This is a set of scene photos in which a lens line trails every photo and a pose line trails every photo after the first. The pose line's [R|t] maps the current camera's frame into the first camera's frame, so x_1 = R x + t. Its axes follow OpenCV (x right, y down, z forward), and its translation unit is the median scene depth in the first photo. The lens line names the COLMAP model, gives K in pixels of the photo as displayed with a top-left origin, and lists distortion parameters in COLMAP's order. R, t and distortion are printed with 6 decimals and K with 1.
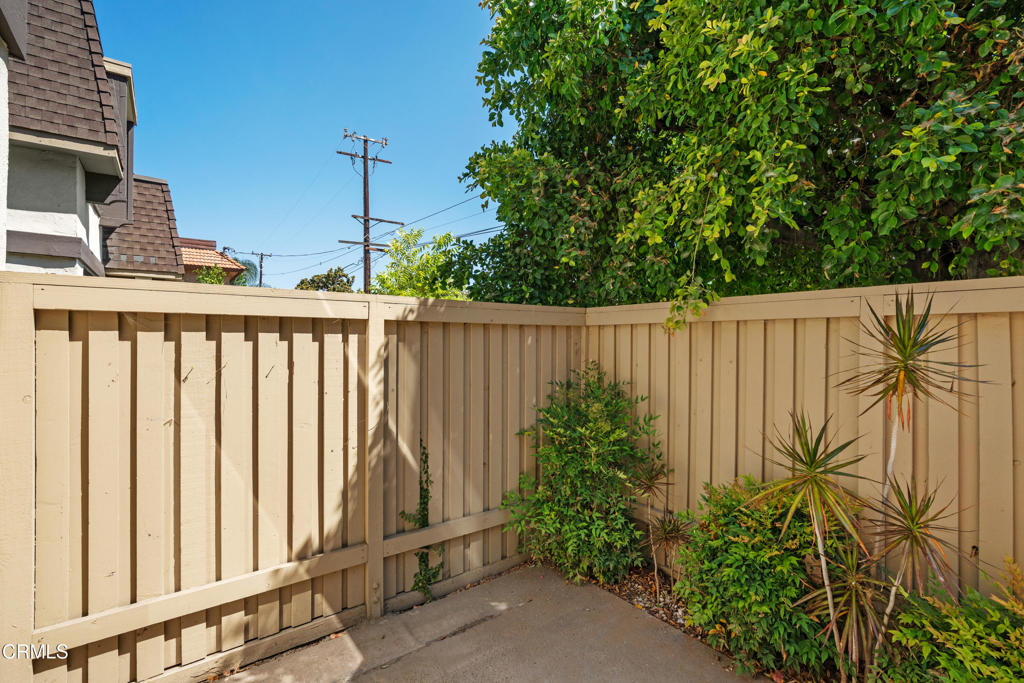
lens RADIAL K [[465.6, 0, 510.2], [0, 465.6, 341.5], [0, 0, 1]] dist [-0.004660, 0.002630]
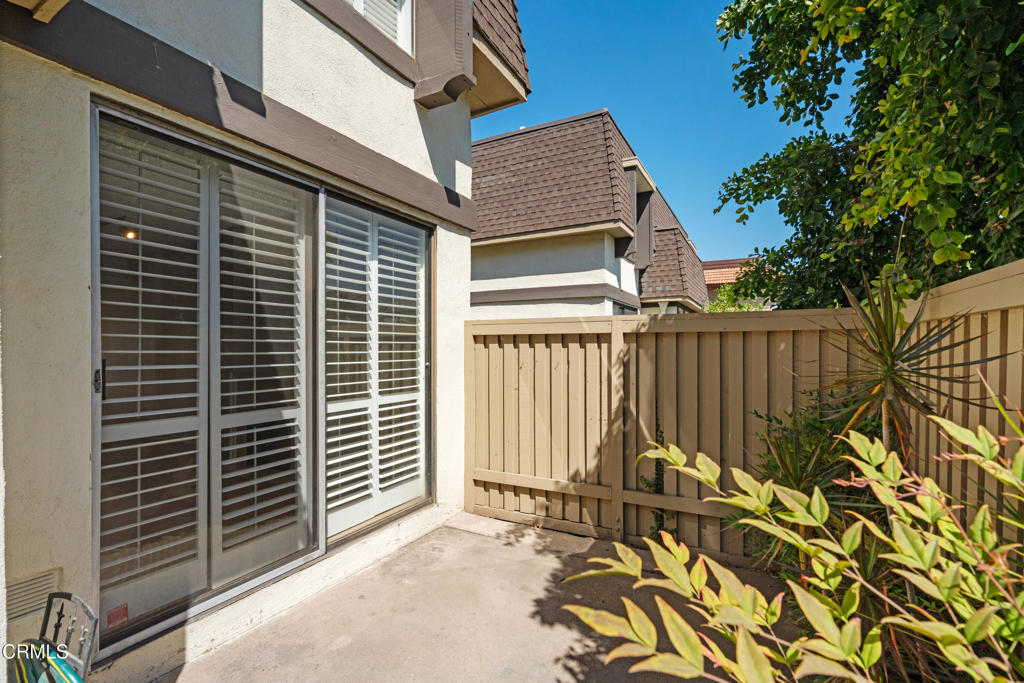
lens RADIAL K [[465.6, 0, 505.6], [0, 465.6, 348.1], [0, 0, 1]] dist [-0.004660, 0.002630]
pose [[0.423081, -0.003544, -0.906085, 0.865475], [-0.001762, 0.999987, -0.004734, 0.007487], [0.906090, 0.003600, 0.423069, 0.081910]]
